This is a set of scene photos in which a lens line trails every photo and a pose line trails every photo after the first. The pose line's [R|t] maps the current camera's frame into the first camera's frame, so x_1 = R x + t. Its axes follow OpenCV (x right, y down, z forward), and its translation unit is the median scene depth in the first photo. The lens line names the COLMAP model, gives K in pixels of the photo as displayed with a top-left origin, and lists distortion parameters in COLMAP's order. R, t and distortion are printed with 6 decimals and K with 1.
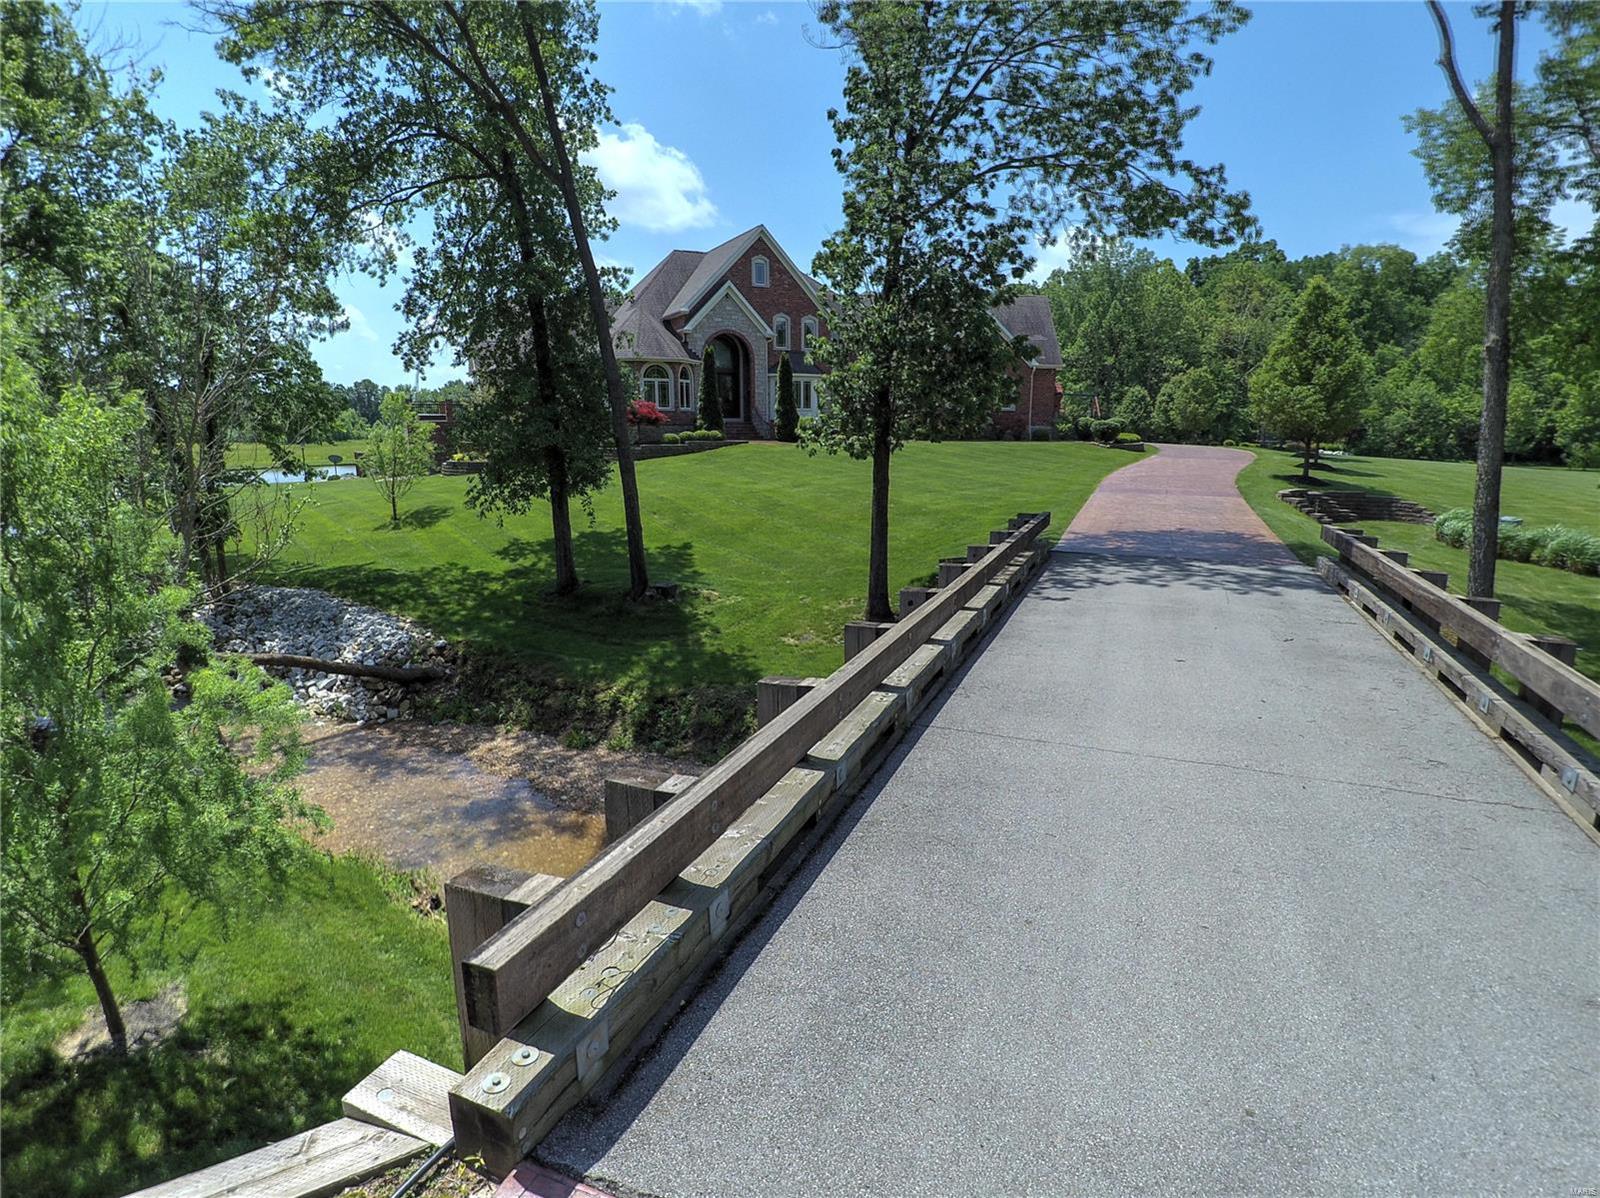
lens RADIAL K [[818.1, 0, 800.0], [0, 818.1, 599.0], [0, 0, 1]] dist [-0.032794, -0.022753]
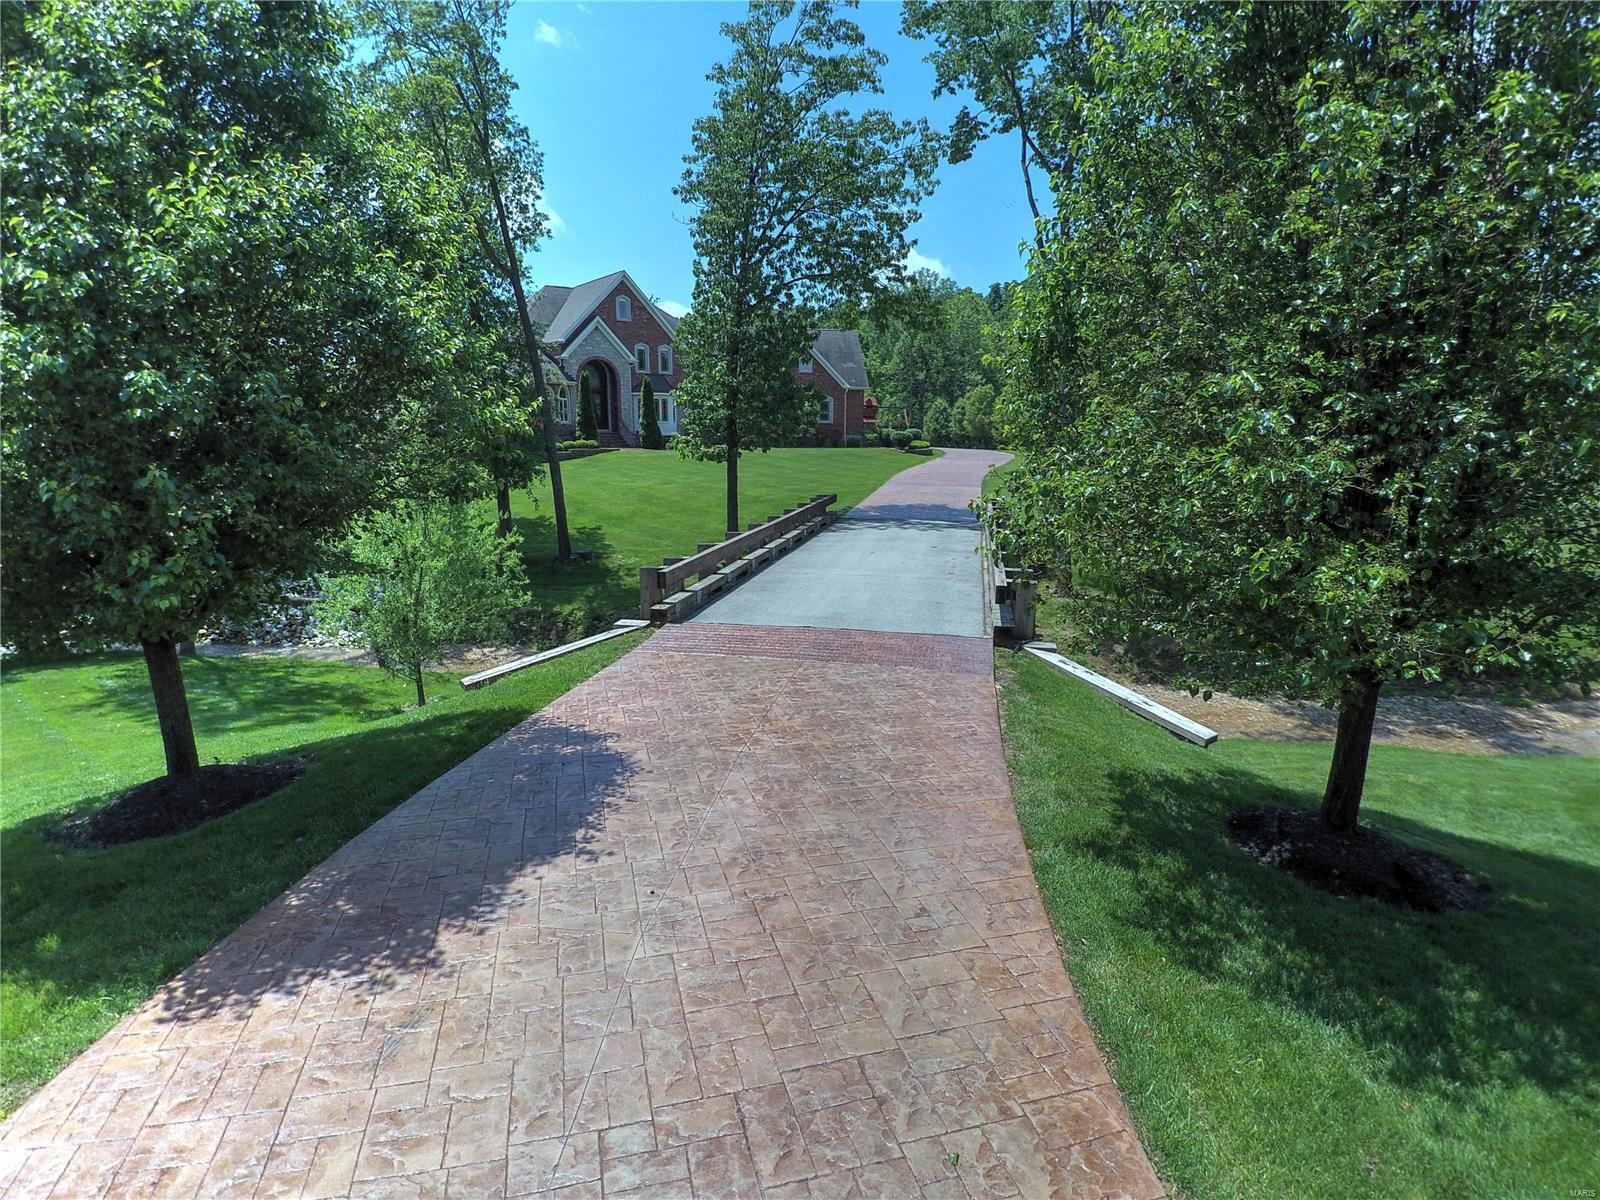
lens RADIAL K [[818.1, 0, 800.0], [0, 818.1, 600.0], [0, 0, 1]] dist [-0.032794, -0.022753]
pose [[0.981956, -0.036512, 0.185554, -0.031256], [0.037163, 0.999309, -0.000026, 0.041484], [-0.185425, 0.006921, 0.982634, -0.238861]]
